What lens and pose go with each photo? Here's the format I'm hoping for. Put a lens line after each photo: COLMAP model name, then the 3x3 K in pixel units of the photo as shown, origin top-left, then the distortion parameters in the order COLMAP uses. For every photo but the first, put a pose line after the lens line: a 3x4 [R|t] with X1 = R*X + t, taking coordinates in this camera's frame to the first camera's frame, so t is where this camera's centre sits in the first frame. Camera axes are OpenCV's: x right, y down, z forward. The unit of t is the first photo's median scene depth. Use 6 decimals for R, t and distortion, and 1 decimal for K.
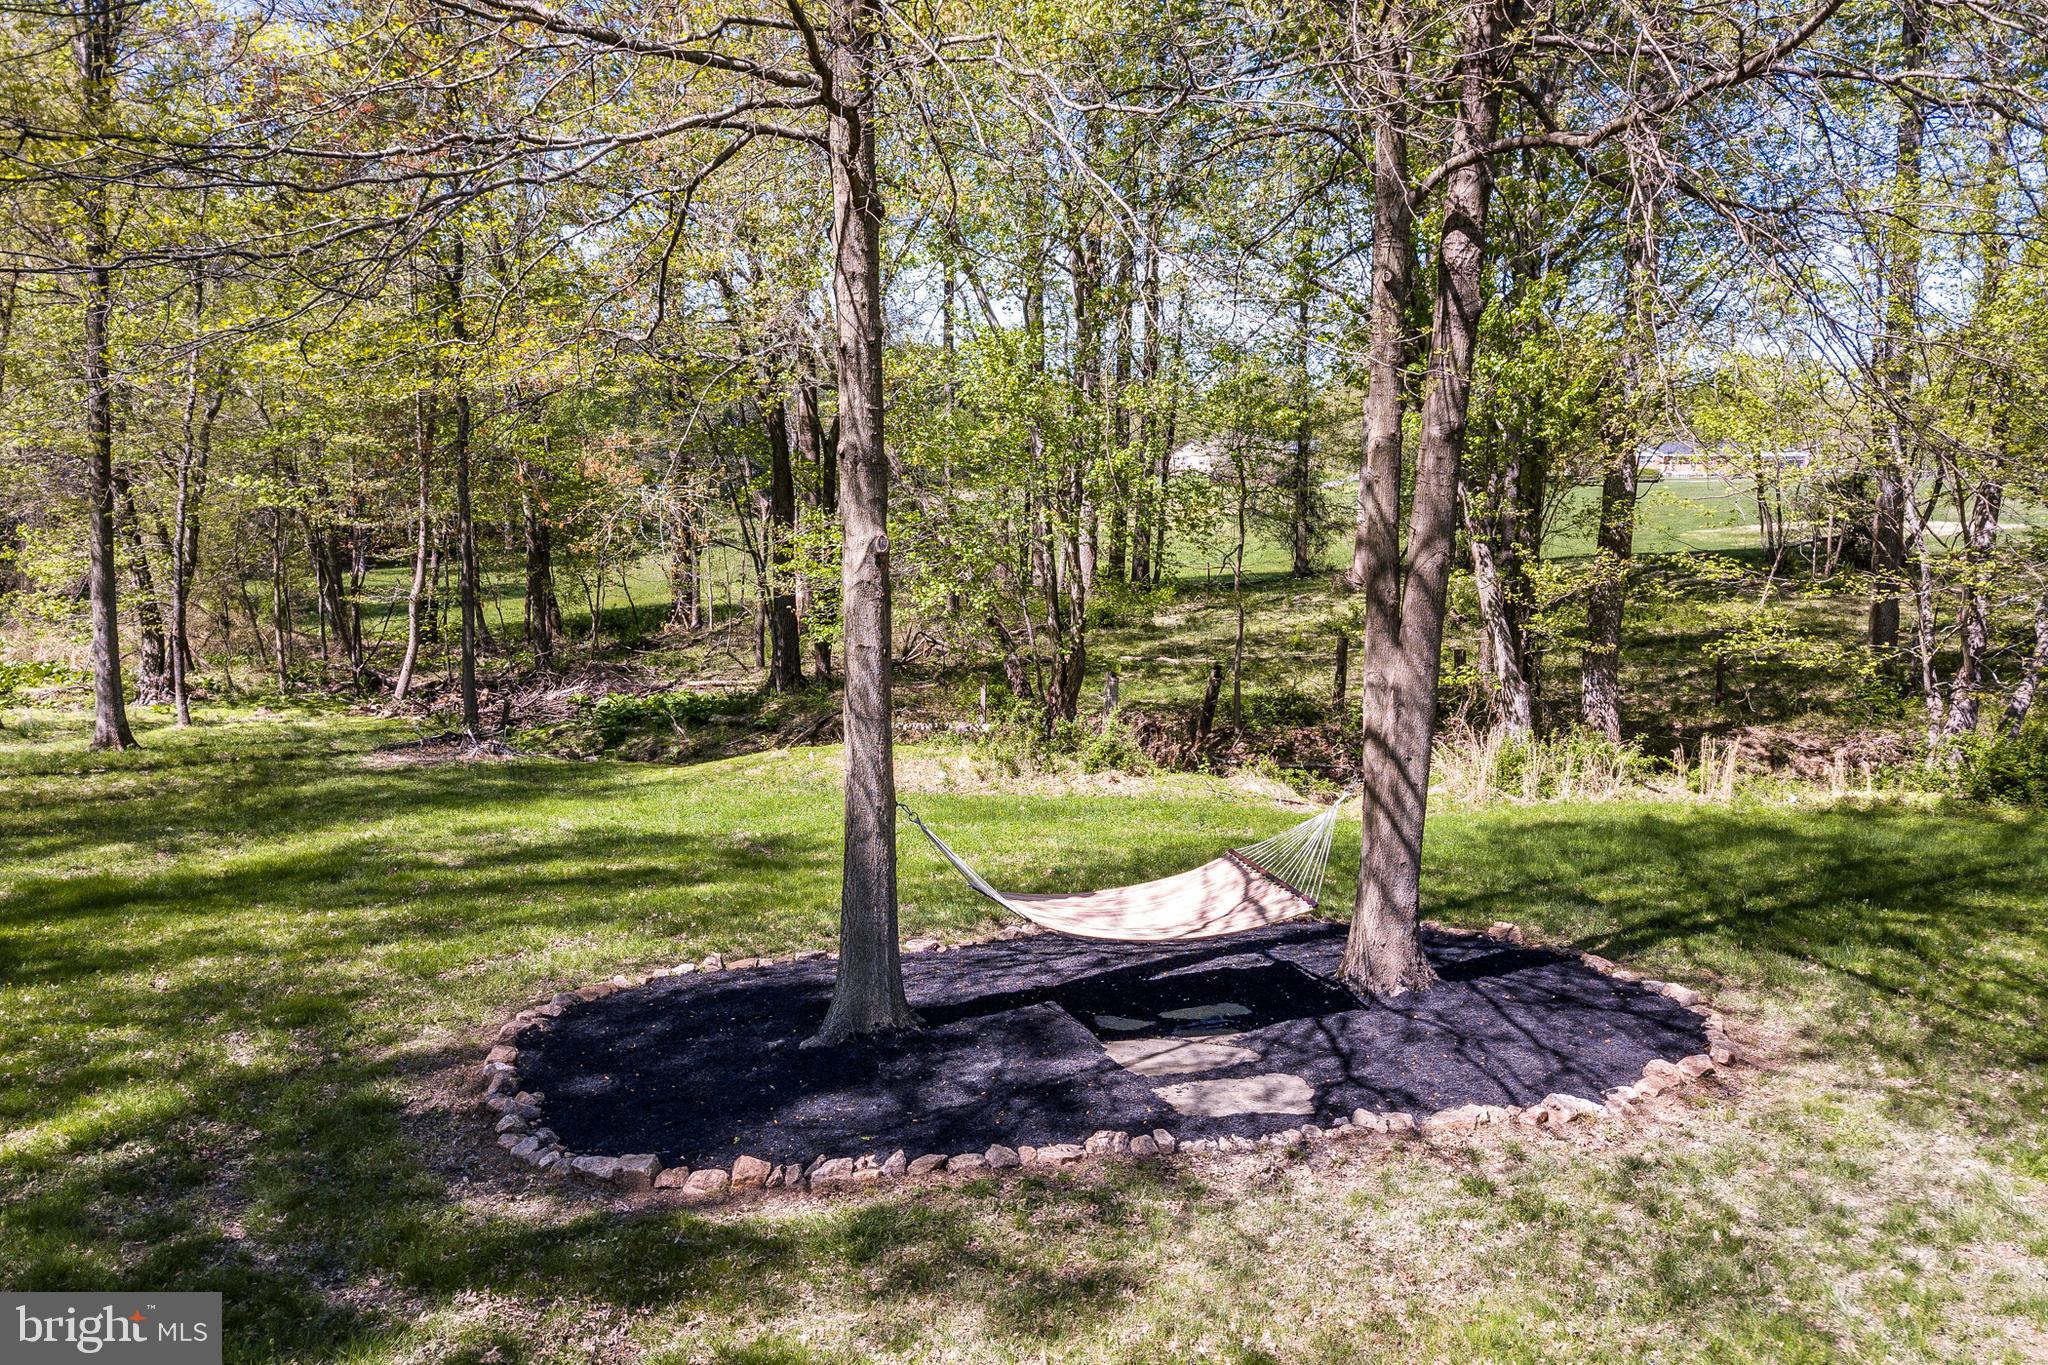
lens RADIAL K [[1596.2, 0, 1027.0], [0, 1596.2, 680.8], [0, 0, 1]] dist [0.034435, -0.033544]
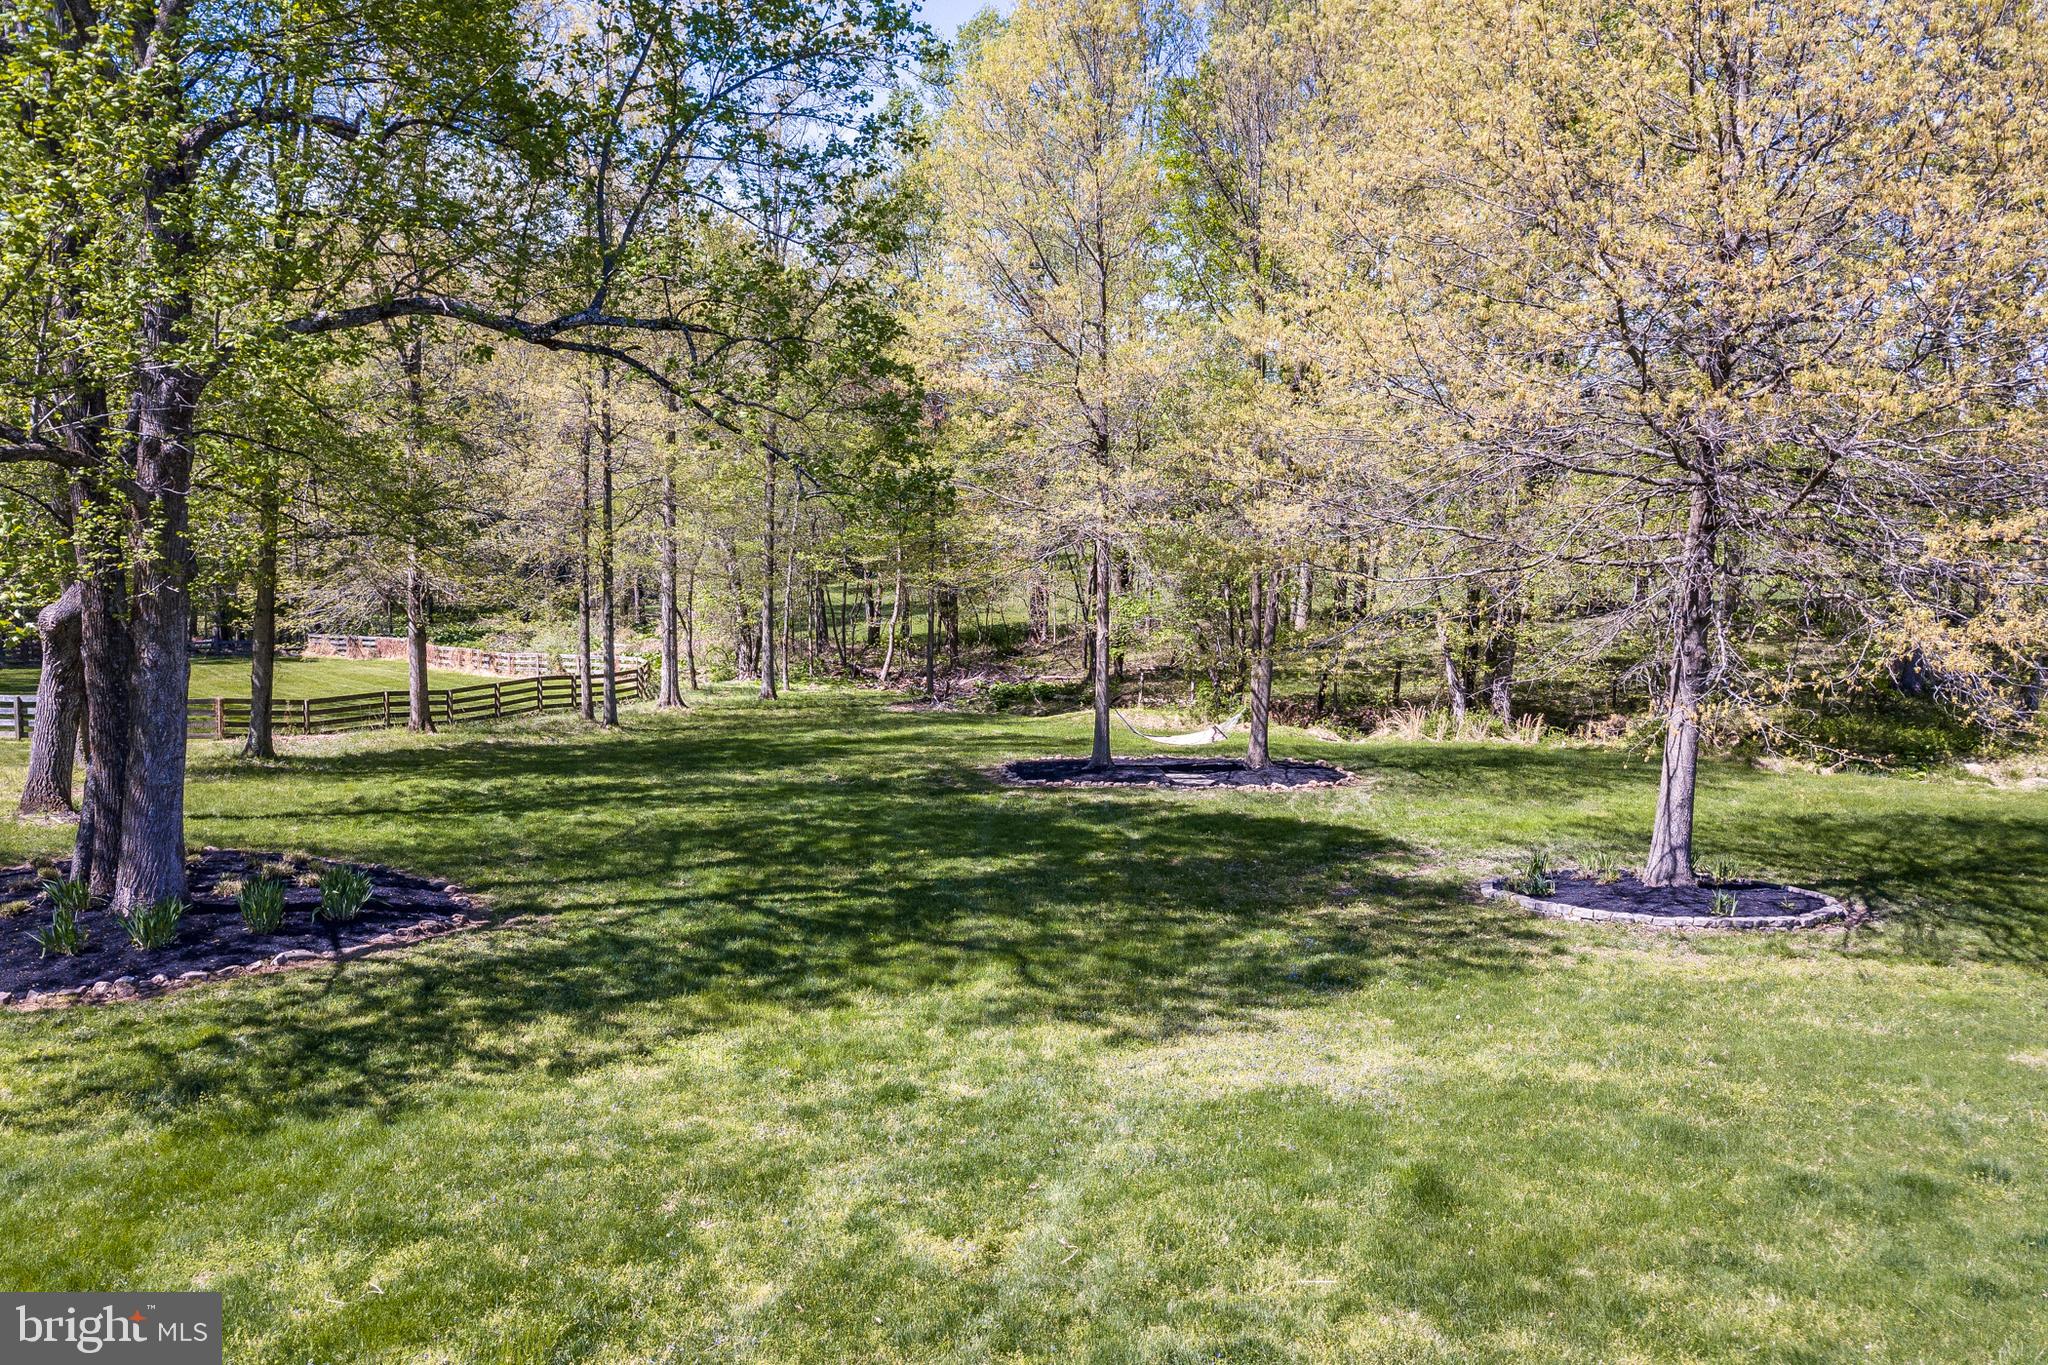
lens RADIAL K [[1596.2, 0, 1024.3], [0, 1596.2, 682.4], [0, 0, 1]] dist [0.034435, -0.033544]
pose [[0.977512, 0.028393, -0.208961, 0.121912], [-0.028720, 0.999586, 0.001469, 0.005631], [0.208916, 0.004565, 0.977923, -0.650668]]
